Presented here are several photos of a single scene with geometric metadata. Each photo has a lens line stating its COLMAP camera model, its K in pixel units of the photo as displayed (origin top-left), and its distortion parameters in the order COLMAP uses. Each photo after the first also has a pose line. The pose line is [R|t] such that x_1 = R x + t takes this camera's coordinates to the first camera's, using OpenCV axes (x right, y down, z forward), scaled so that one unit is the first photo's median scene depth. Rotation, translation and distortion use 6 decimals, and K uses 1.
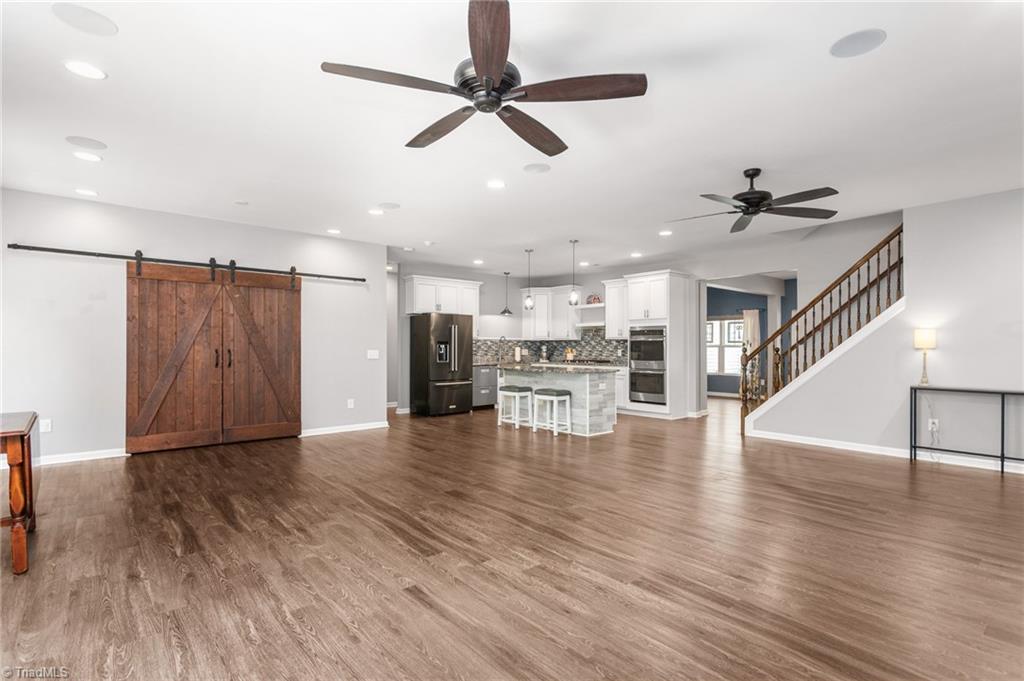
lens RADIAL K [[488.3, 0, 513.5], [0, 488.3, 342.5], [0, 0, 1]] dist [0.000920, -0.000061]
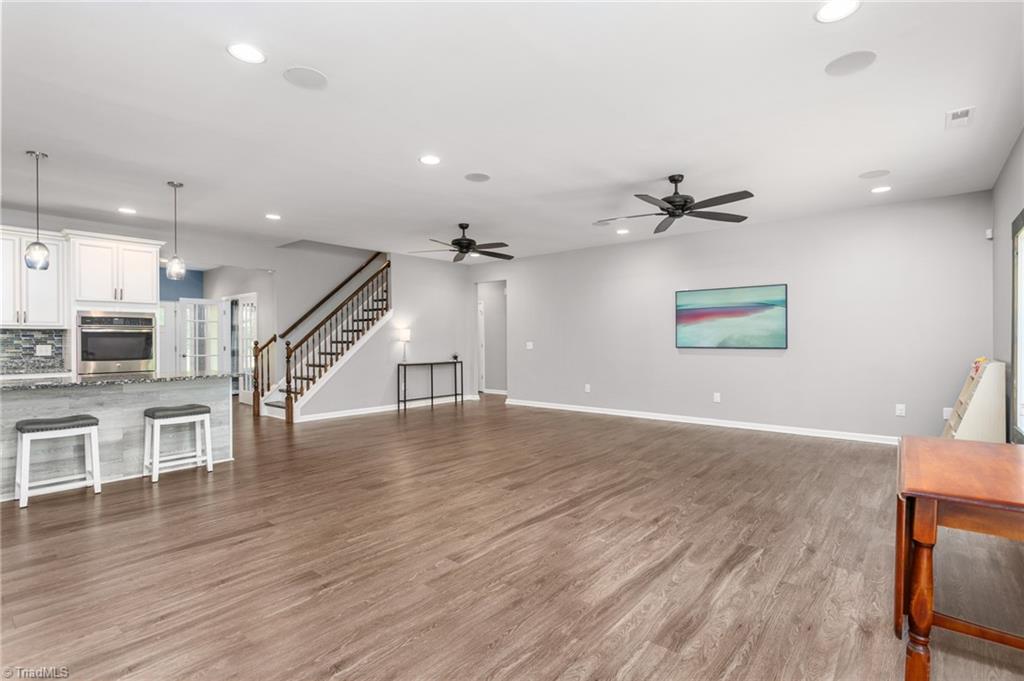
lens RADIAL K [[488.3, 0, 514.0], [0, 488.3, 344.6], [0, 0, 1]] dist [0.000920, -0.000061]
pose [[-0.161257, -0.010541, 0.986856, -1.225056], [-0.006568, 0.999932, 0.009607, 0.007920], [-0.986891, -0.004933, -0.161315, 1.287646]]
